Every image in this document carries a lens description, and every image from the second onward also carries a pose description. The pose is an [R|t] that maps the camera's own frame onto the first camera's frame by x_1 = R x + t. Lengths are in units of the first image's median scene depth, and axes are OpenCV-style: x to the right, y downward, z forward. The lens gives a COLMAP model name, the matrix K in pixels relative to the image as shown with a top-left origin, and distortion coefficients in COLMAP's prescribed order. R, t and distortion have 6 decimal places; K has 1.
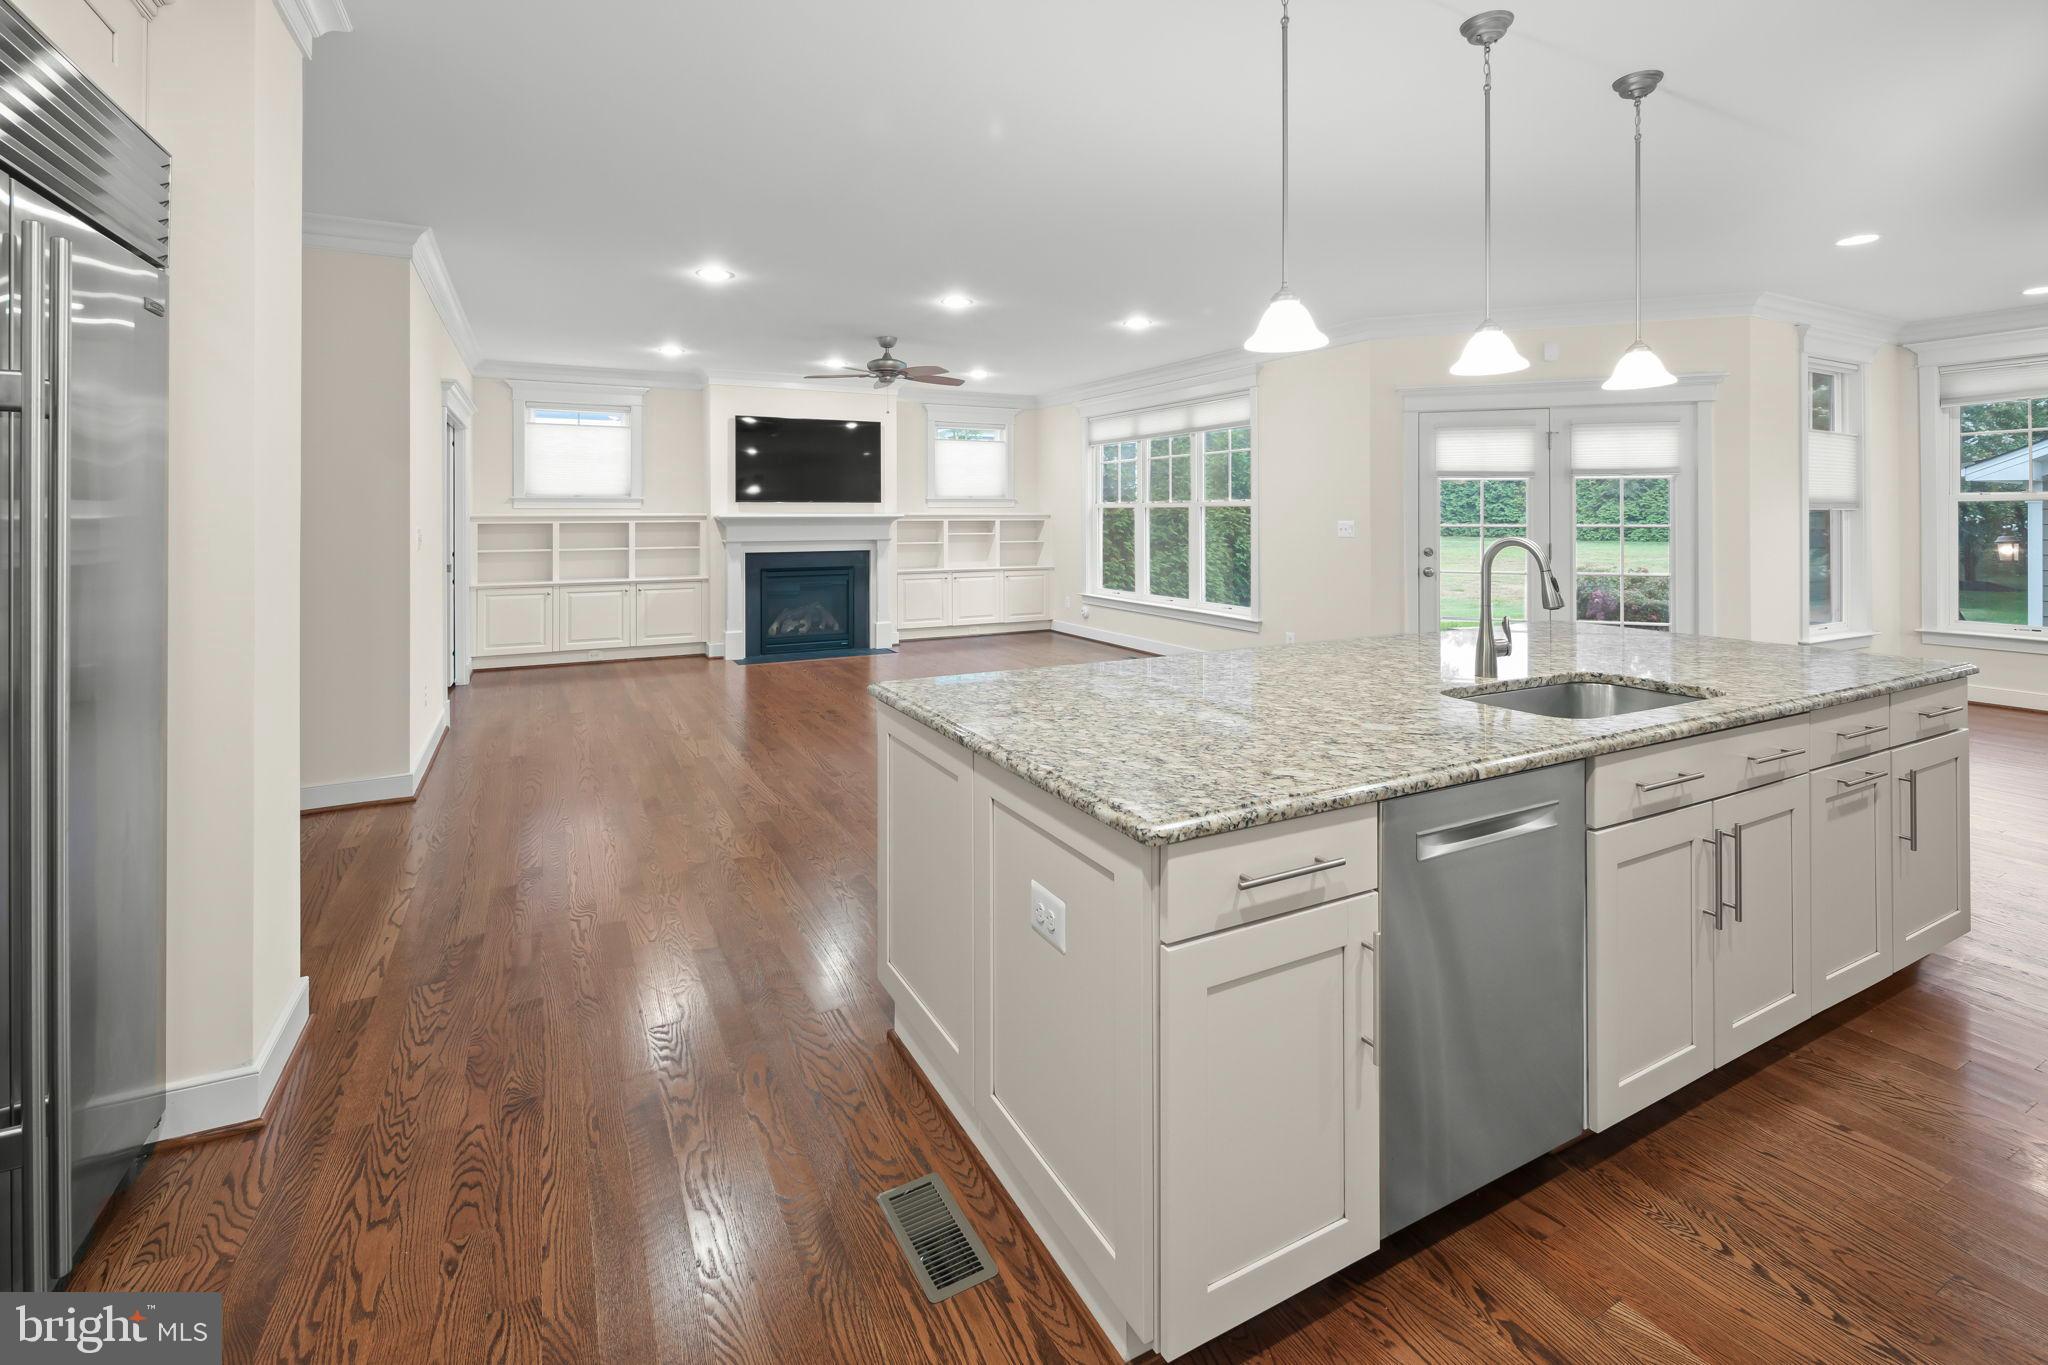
lens RADIAL K [[901.2, 0, 1018.1], [0, 901.2, 511.7], [0, 0, 1]] dist [0.000004, -0.000216]
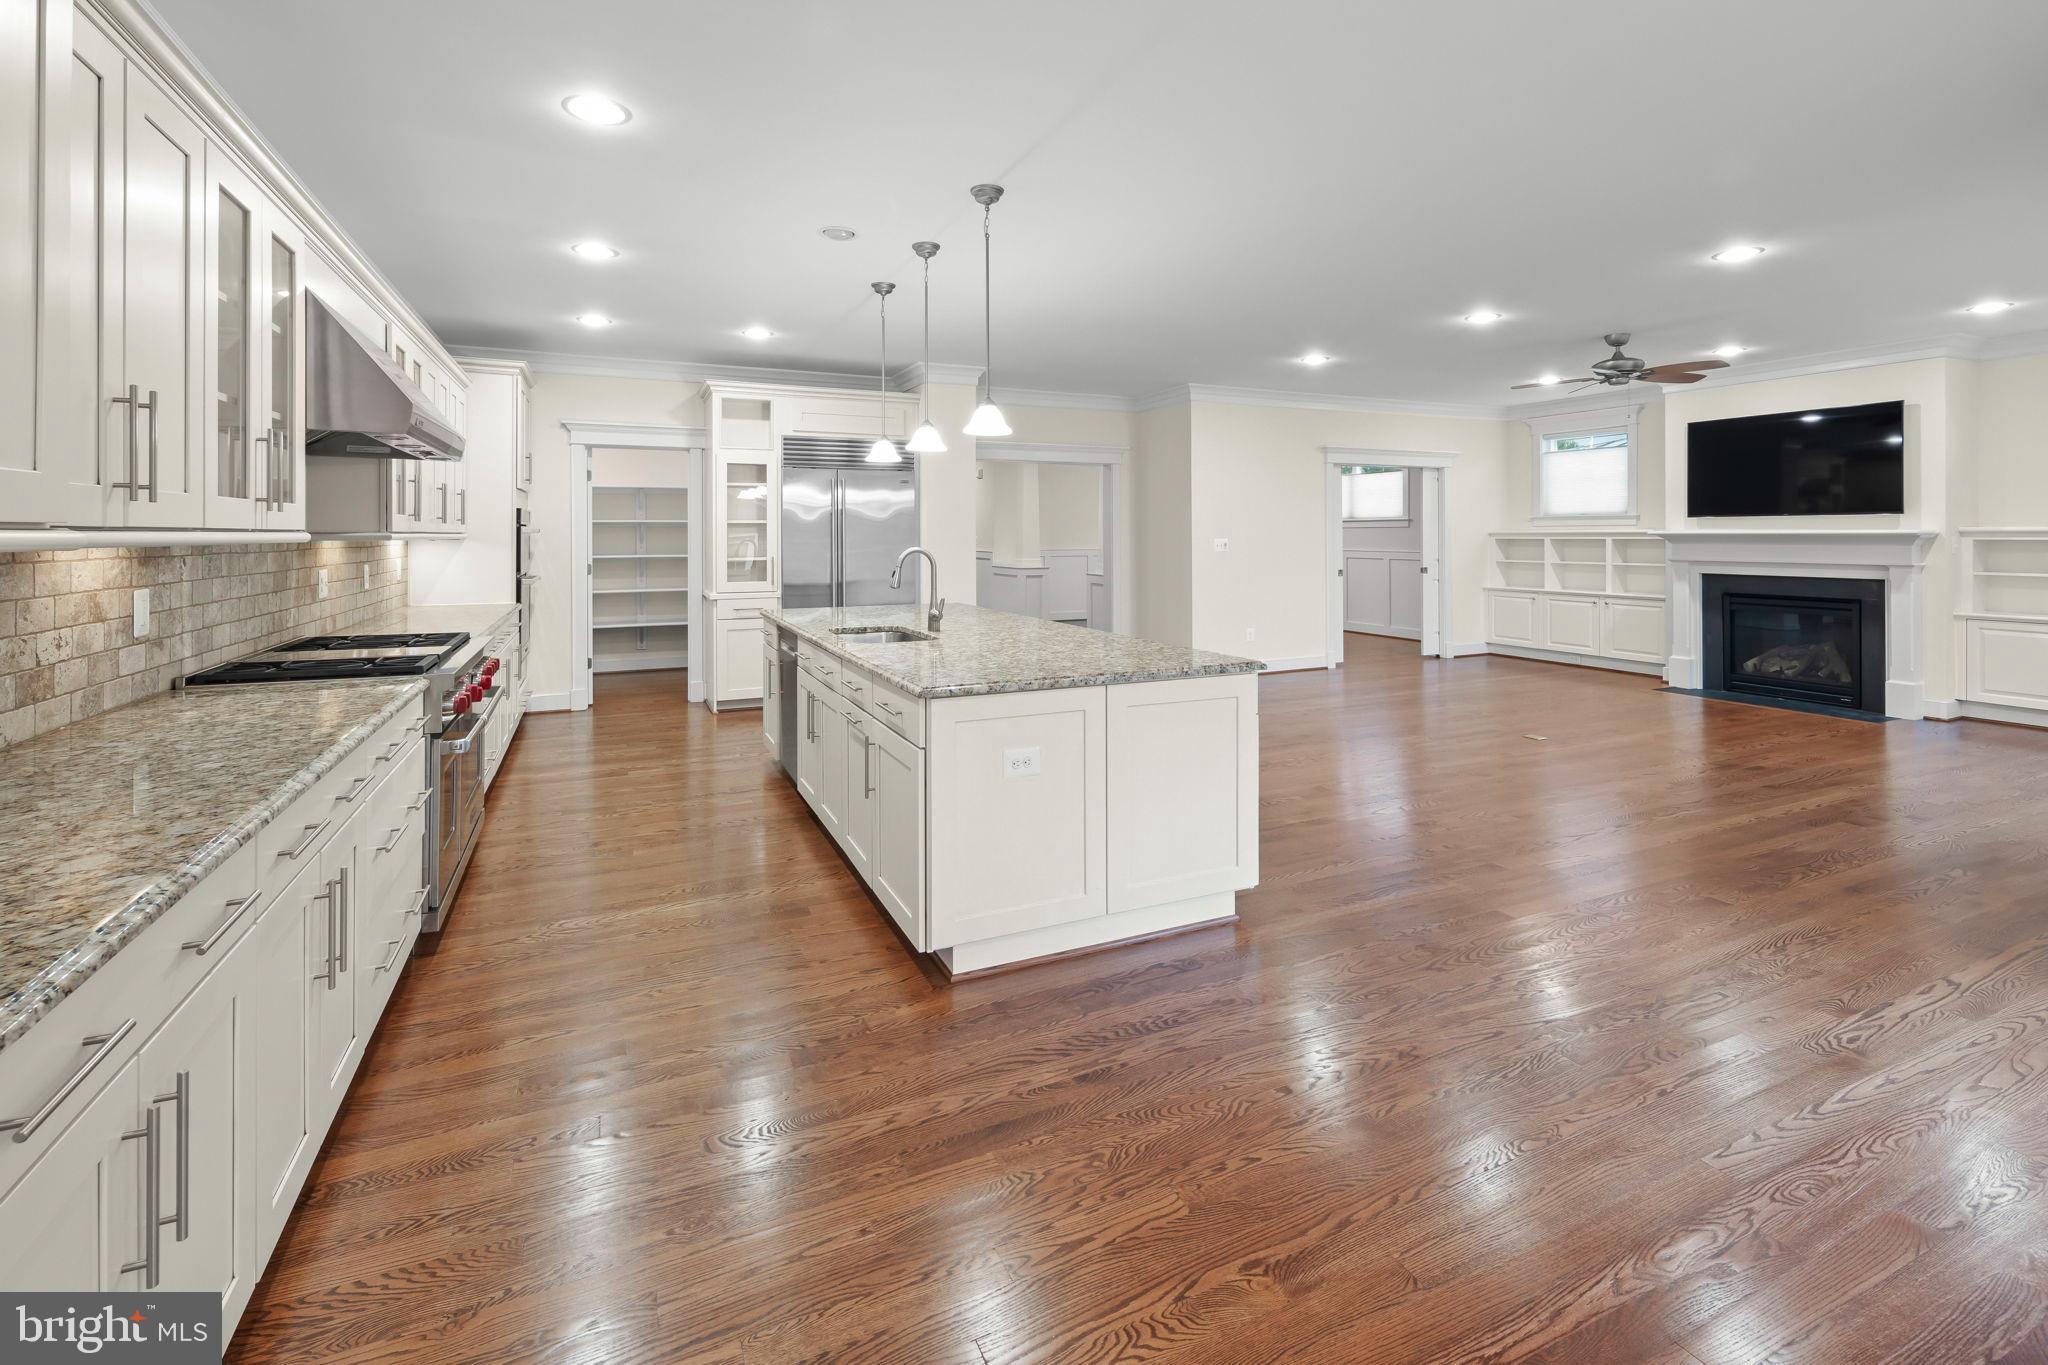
lens RADIAL K [[917.0, 0, 1020.9], [0, 917.0, 536.7], [0, 0, 1]] dist [-0.001354, -0.000031]
pose [[-0.051504, 0.005979, -0.998655, 0.673897], [0.006304, 0.999964, 0.005662, -0.000509], [0.998653, -0.006004, -0.051540, 0.379726]]
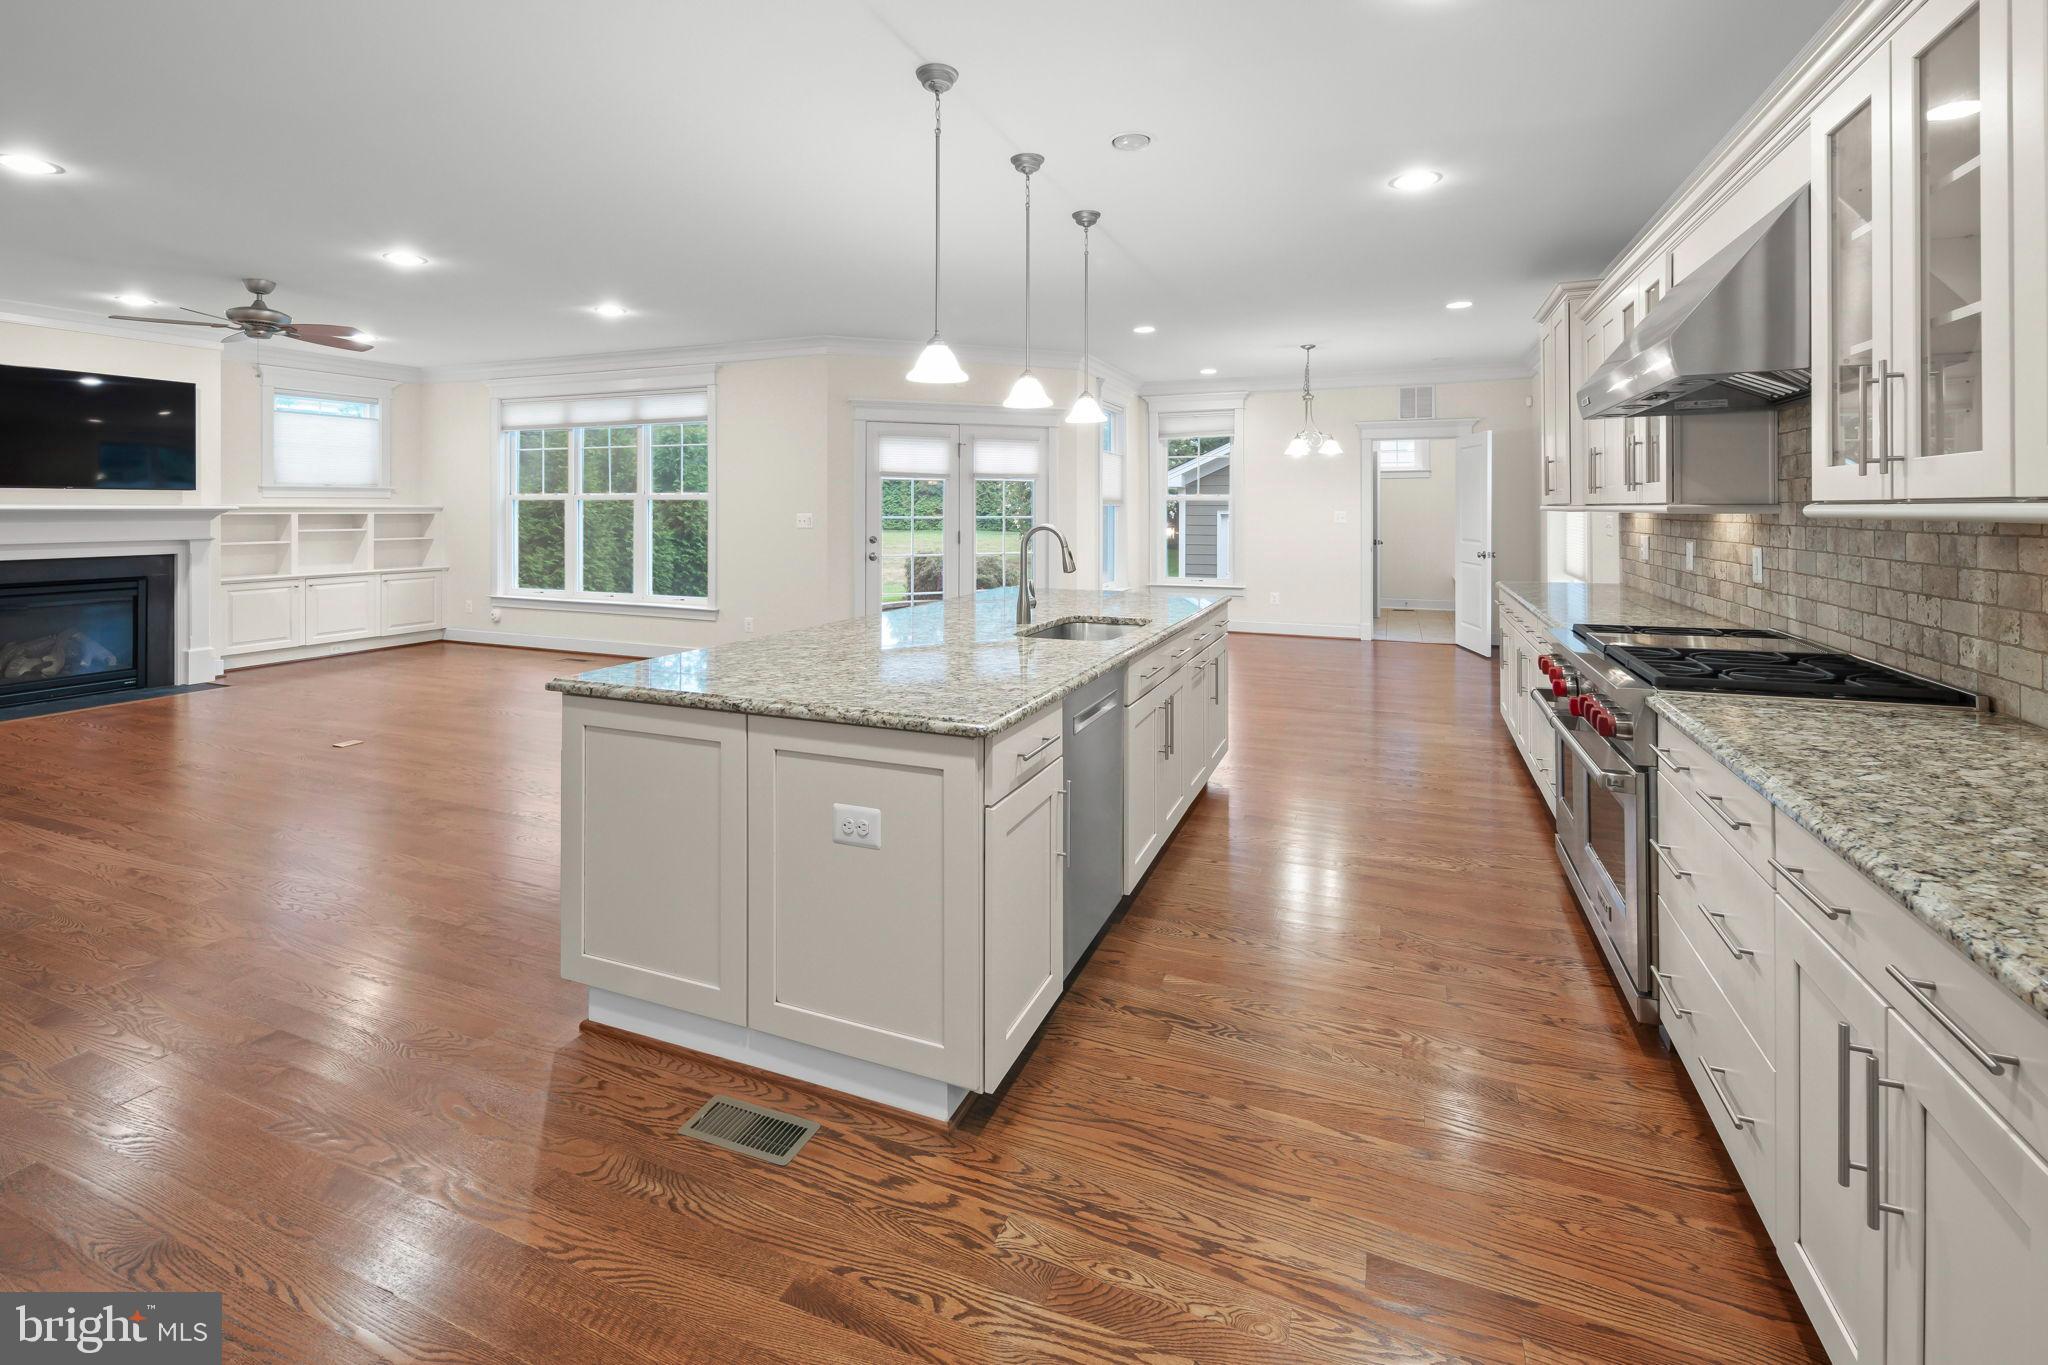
lens RADIAL K [[897.4, 0, 1017.8], [0, 897.4, 507.8], [0, 0, 1]] dist [0.000546, -0.000708]
pose [[0.768381, 0.002740, 0.639987, -0.115895], [-0.004794, 0.999987, 0.001475, 0.000072], [-0.639975, -0.004202, 0.768384, -0.020808]]
